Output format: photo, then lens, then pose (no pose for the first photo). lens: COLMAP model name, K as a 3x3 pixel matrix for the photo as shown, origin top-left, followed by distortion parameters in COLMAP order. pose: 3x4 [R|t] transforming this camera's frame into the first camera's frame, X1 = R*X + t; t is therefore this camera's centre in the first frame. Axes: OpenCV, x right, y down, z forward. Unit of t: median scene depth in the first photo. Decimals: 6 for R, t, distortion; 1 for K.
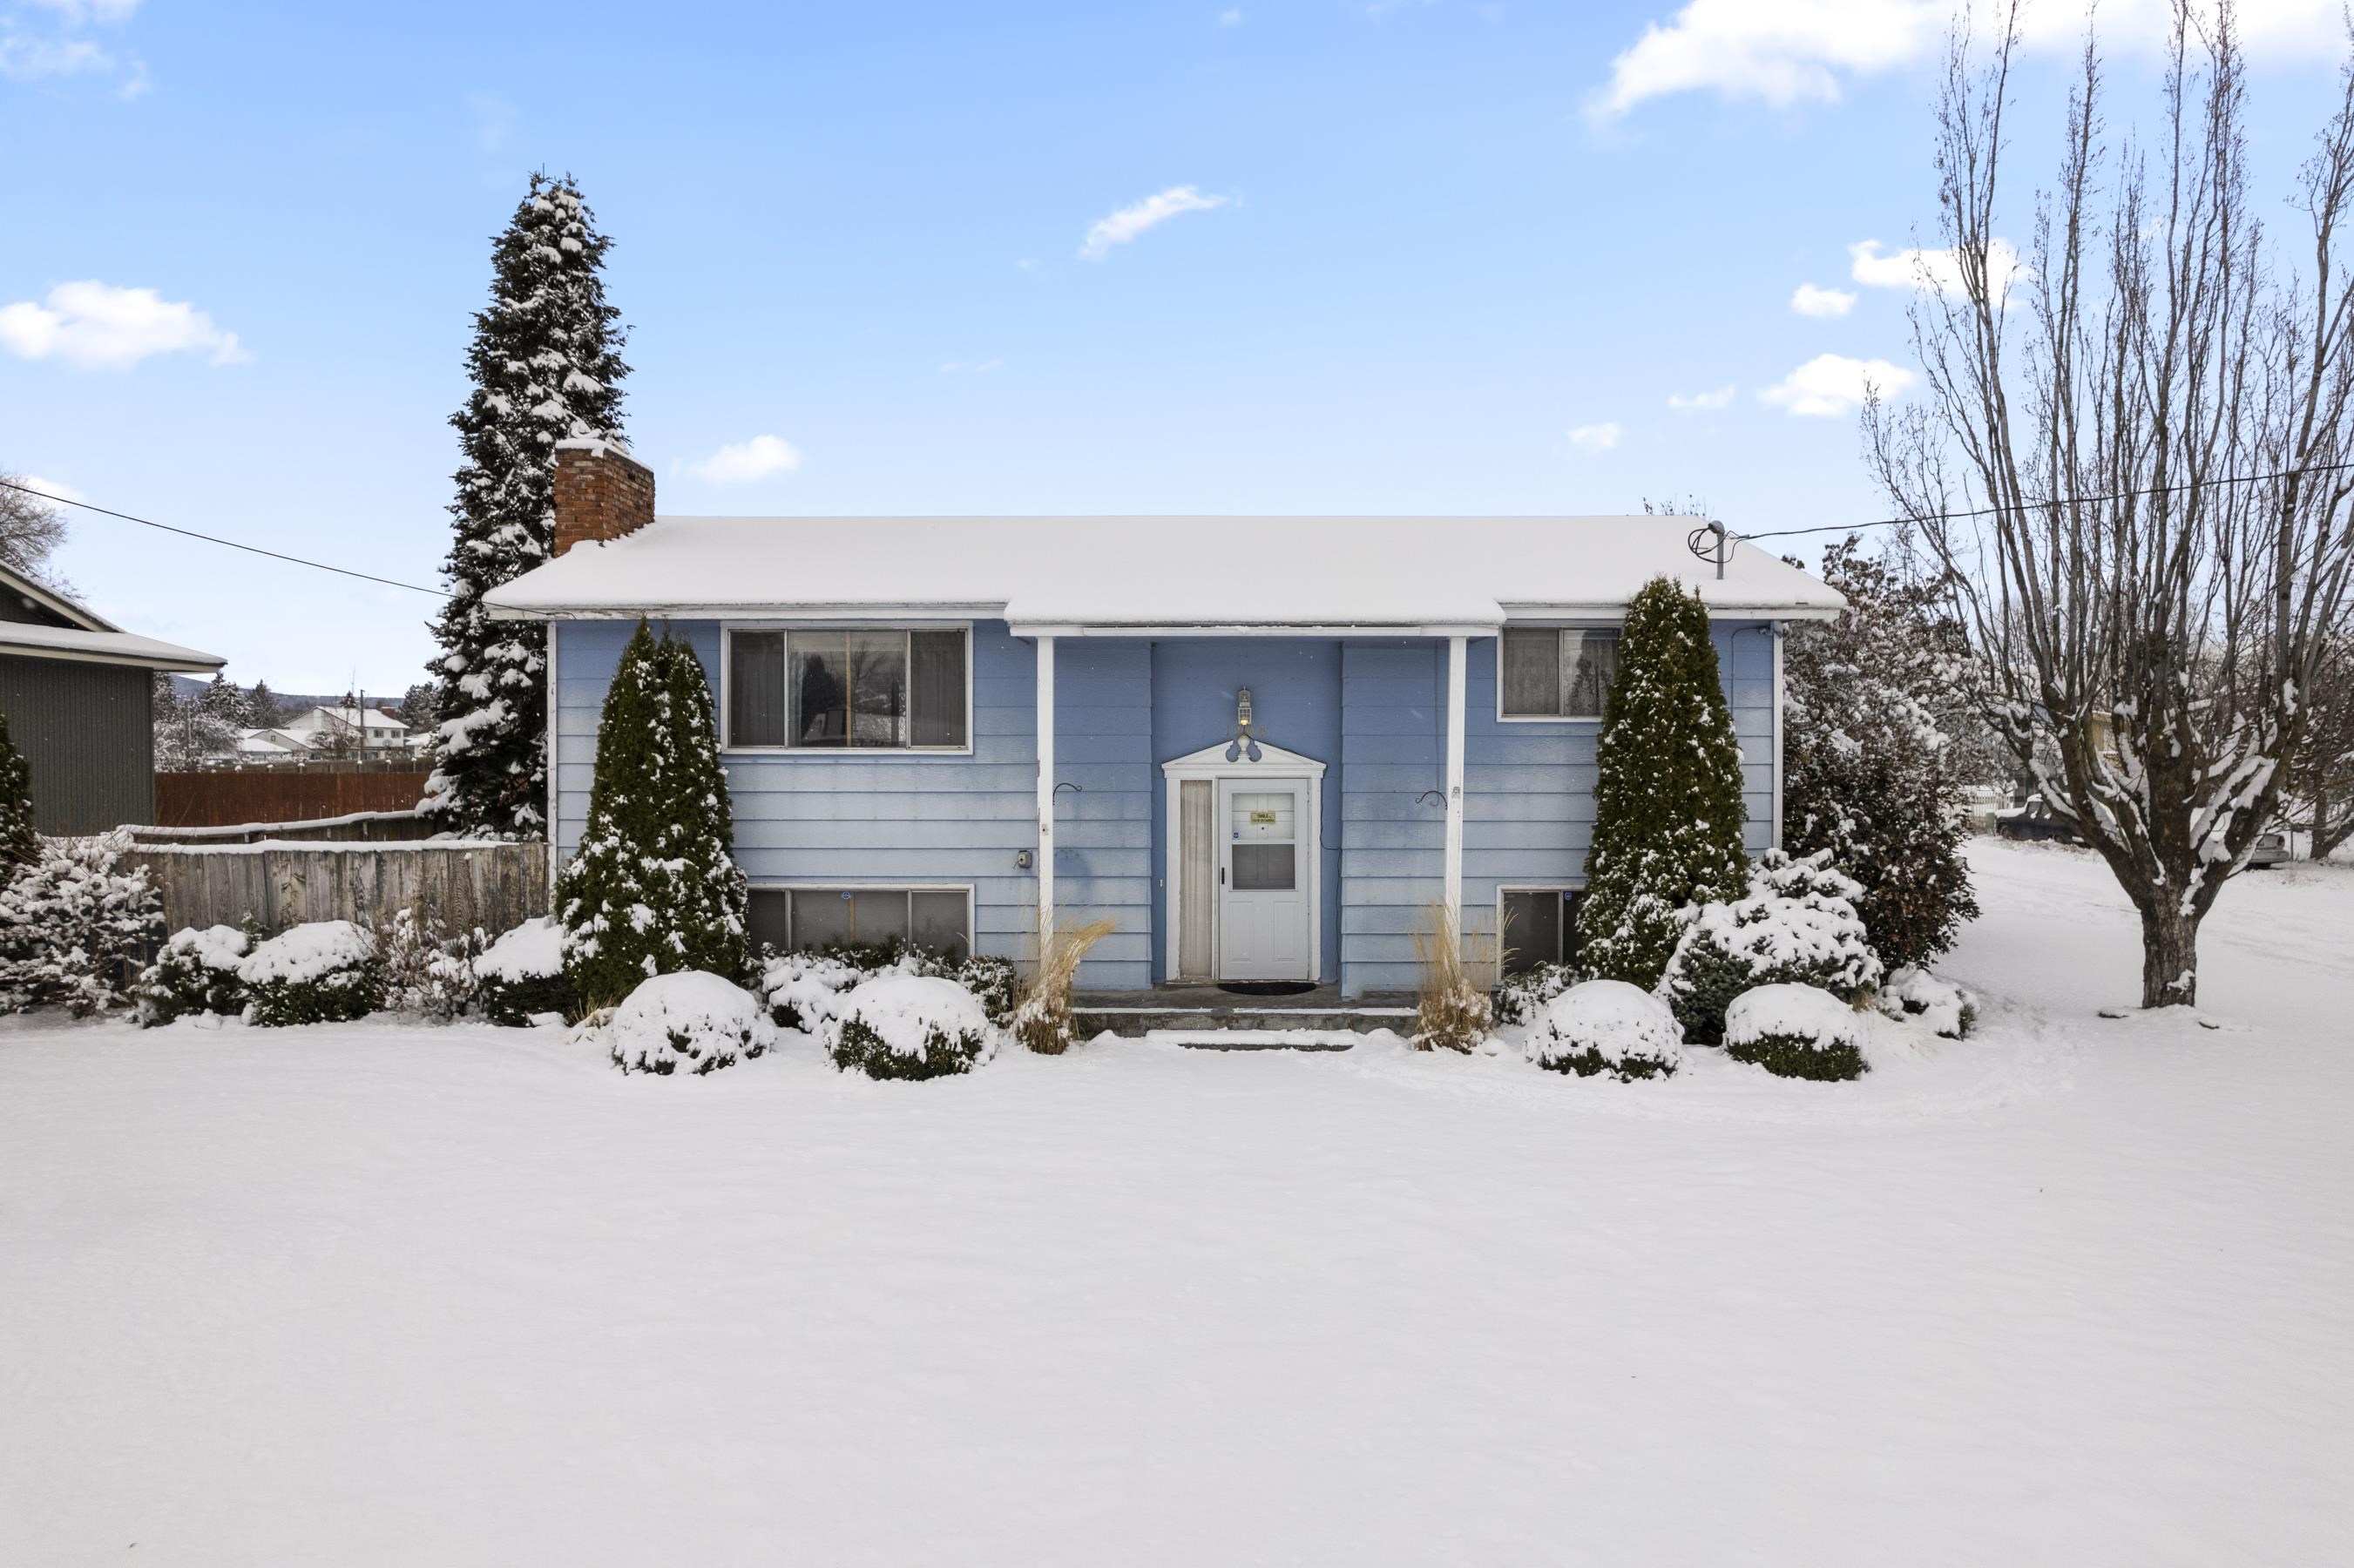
lens RADIAL K [[1503.8, 0, 1177.0], [0, 1503.8, 784.0], [0, 0, 1]] dist [-0.052257, 0.002542]
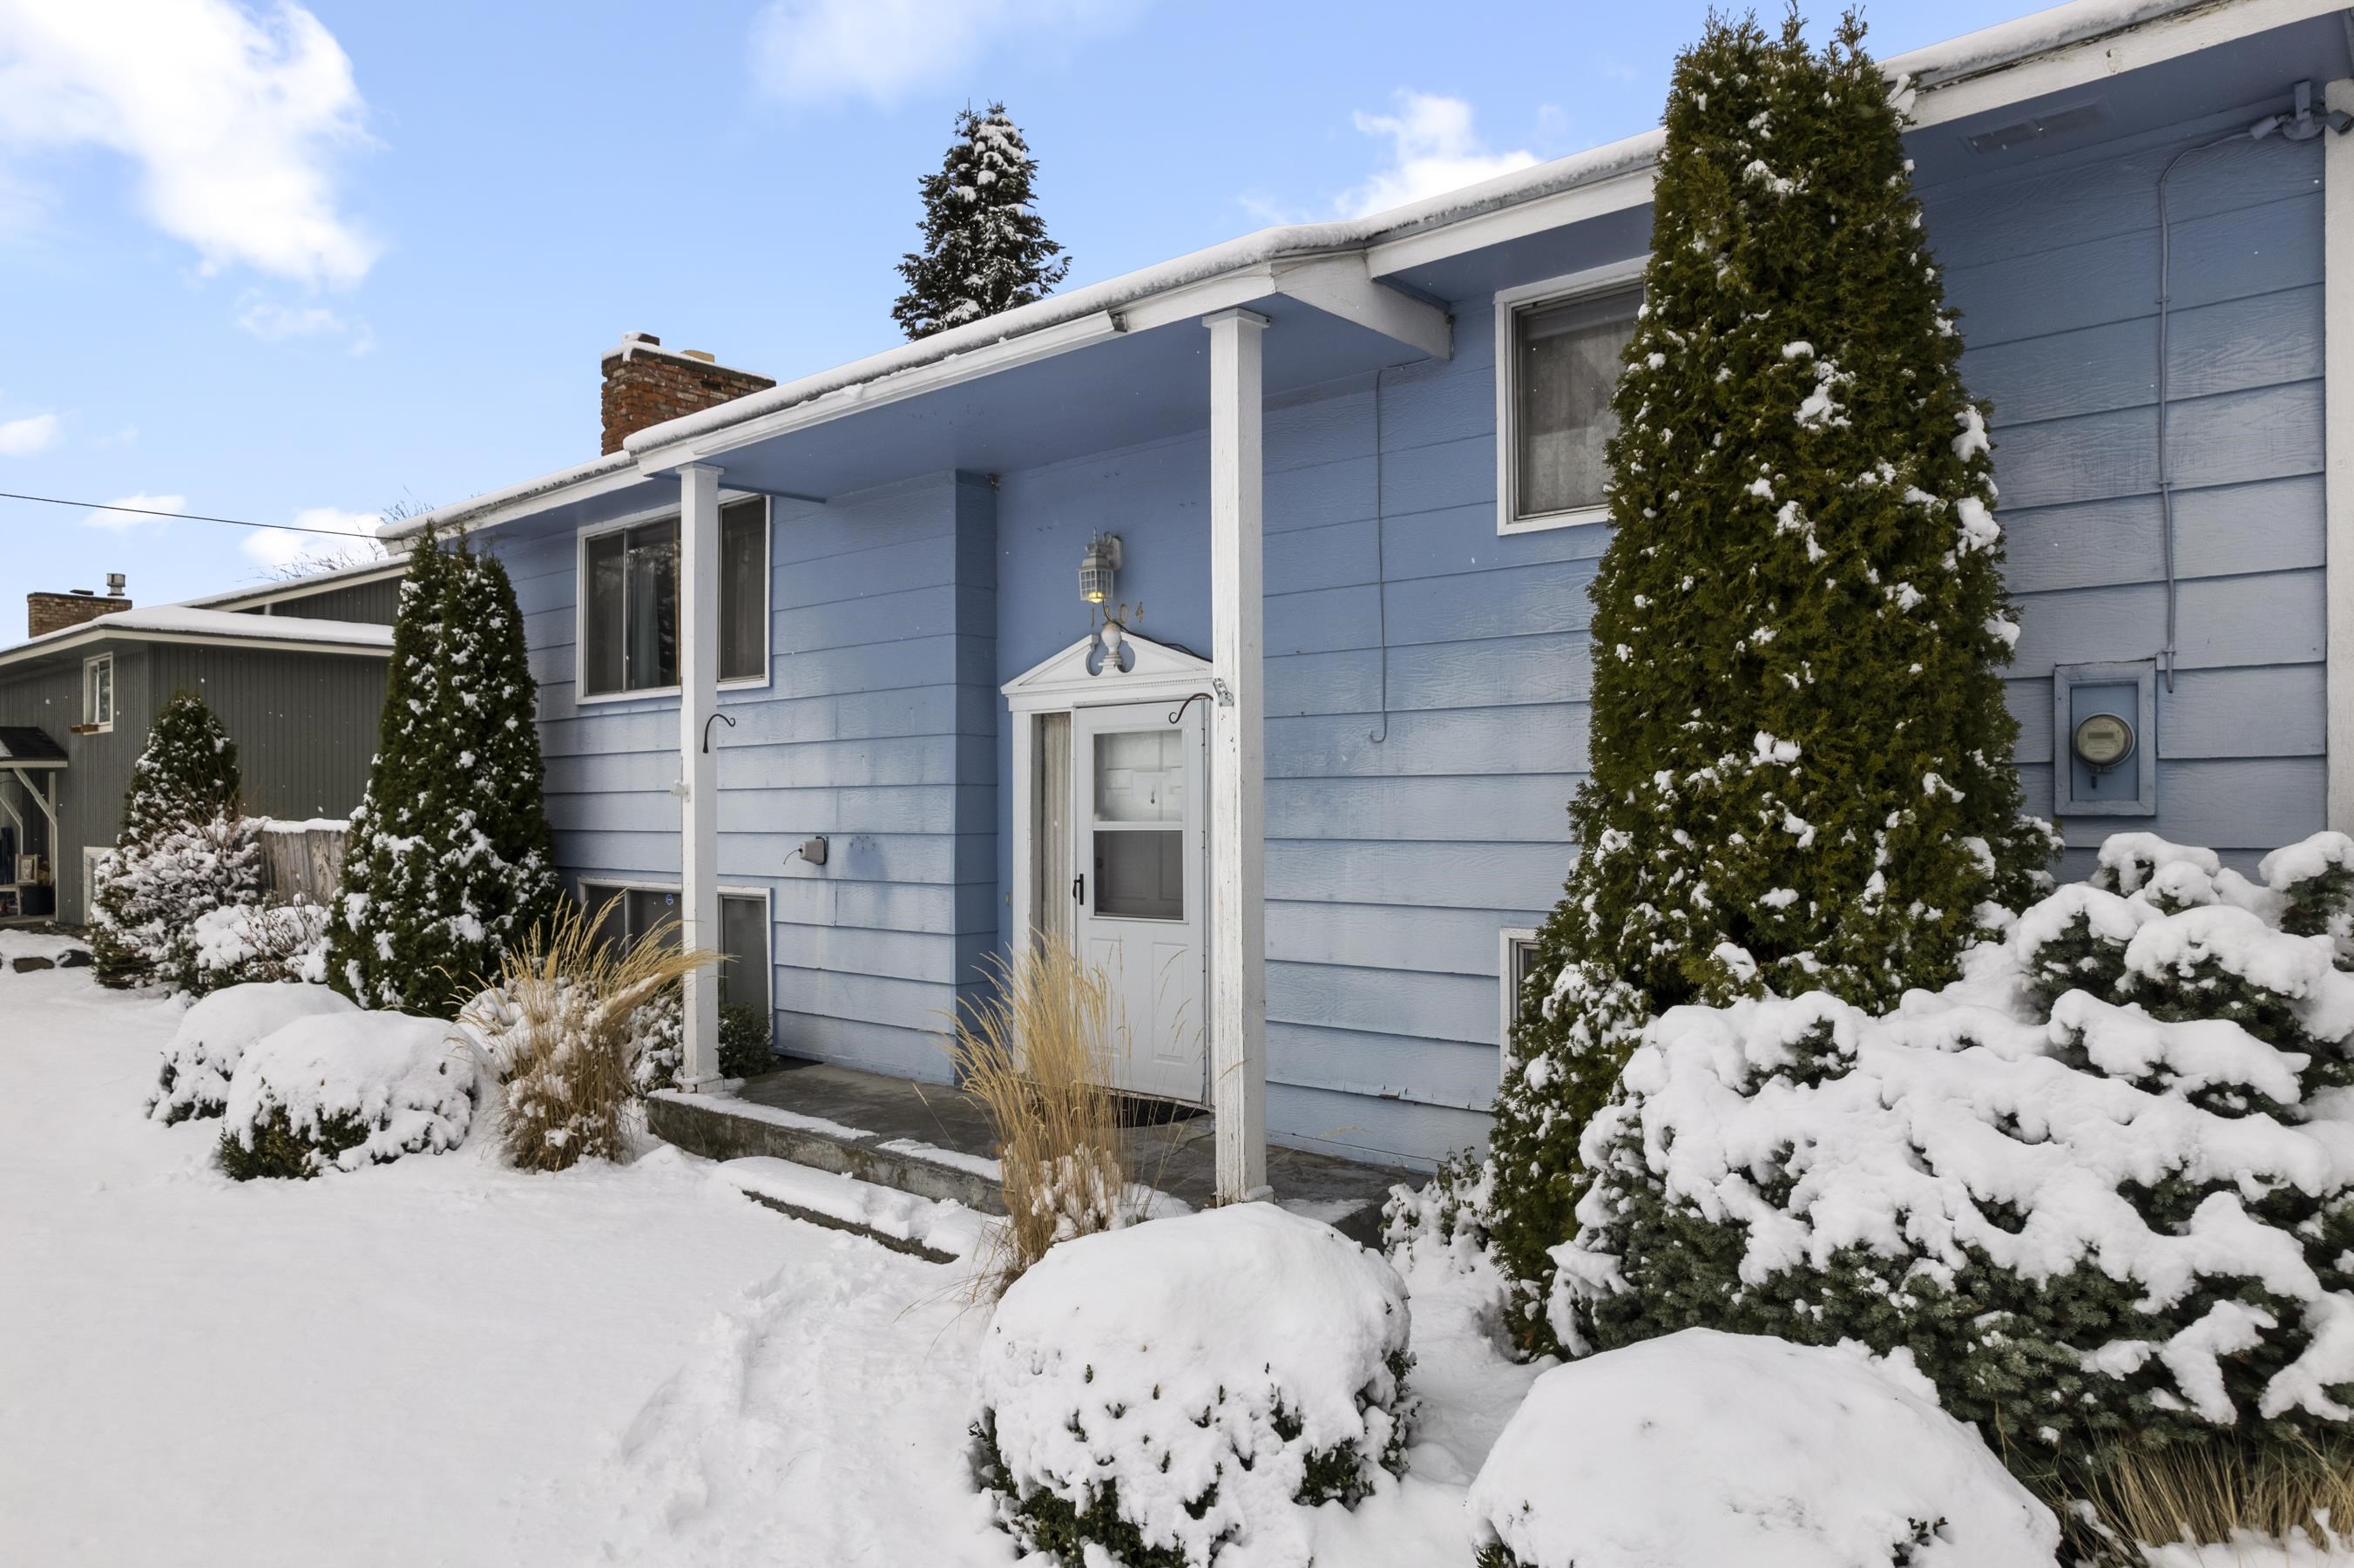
lens RADIAL K [[1531.7, 0, 1166.3], [0, 1531.7, 799.9], [0, 0, 1]] dist [-0.086158, 0.083680]
pose [[0.758223, -0.007455, -0.651953, 0.441661], [-0.005967, 0.999813, -0.018372, 0.042501], [0.651968, 0.017820, 0.758037, 0.657604]]
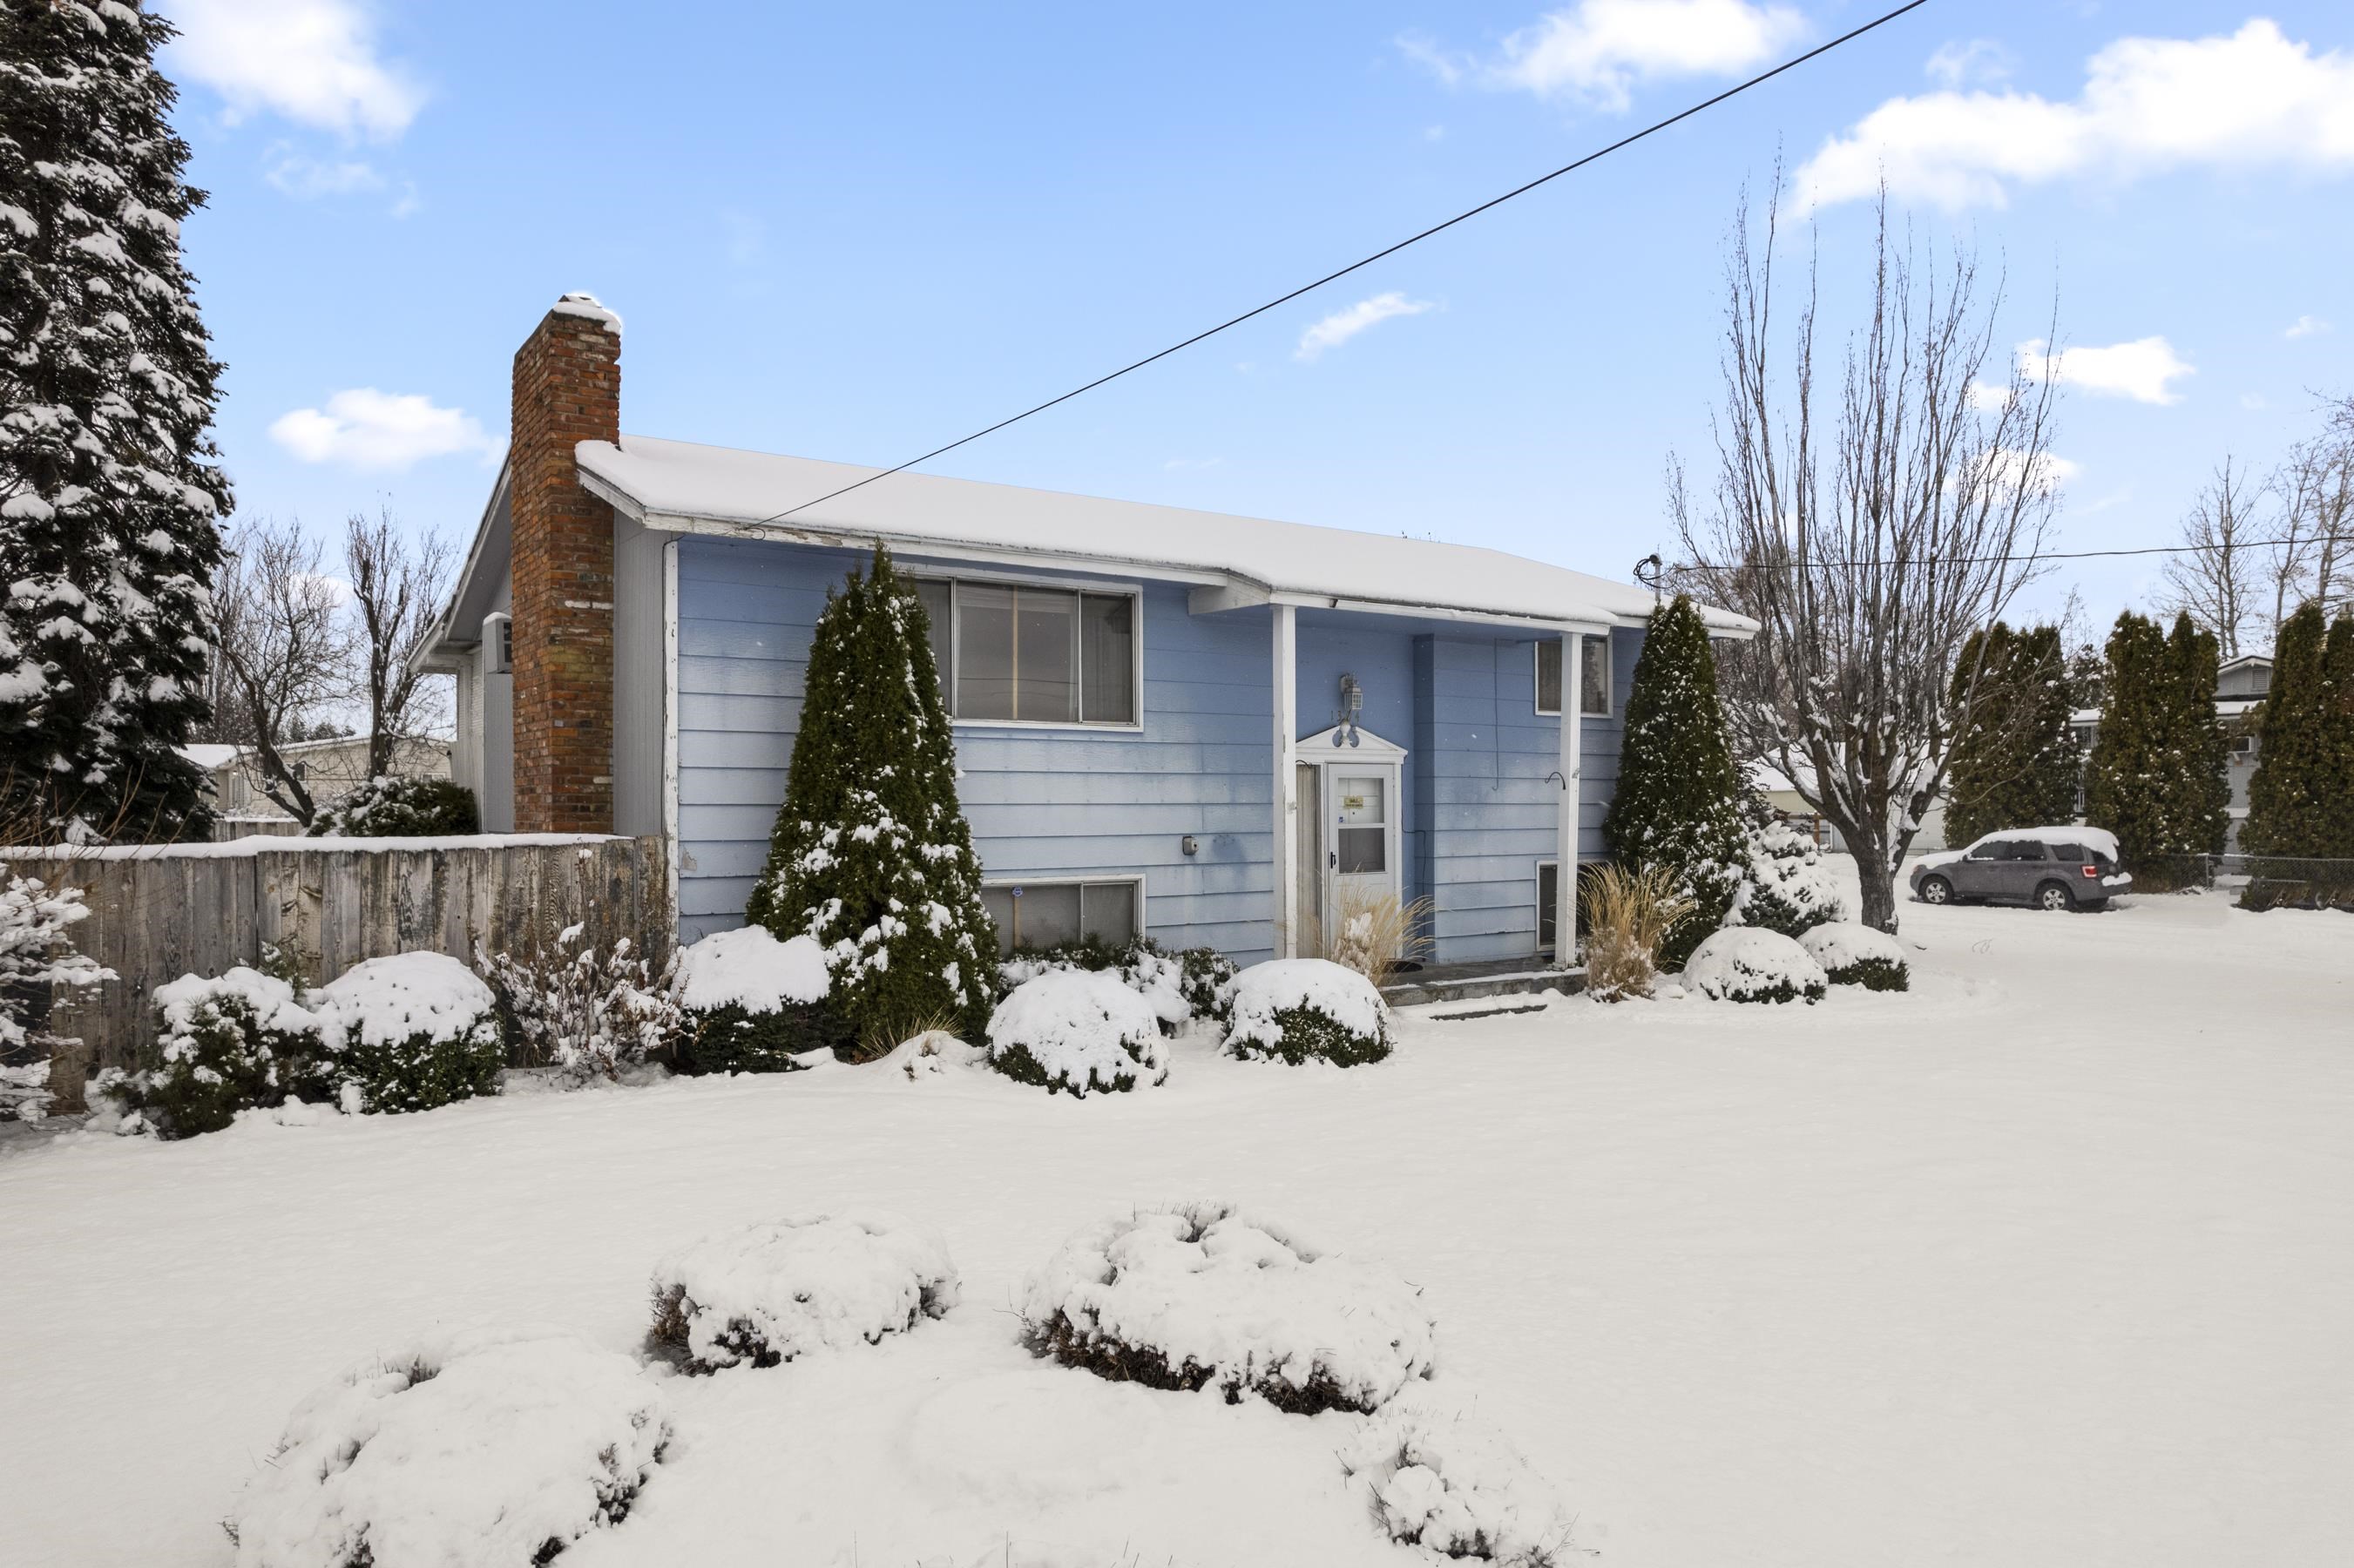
lens RADIAL K [[1531.7, 0, 1166.3], [0, 1531.7, 799.9], [0, 0, 1]] dist [-0.086158, 0.083680]
pose [[0.817683, -0.000022, 0.575669, -0.701066], [0.012714, 0.999757, -0.018022, 0.041127], [-0.575528, 0.022056, 0.817484, 0.247159]]
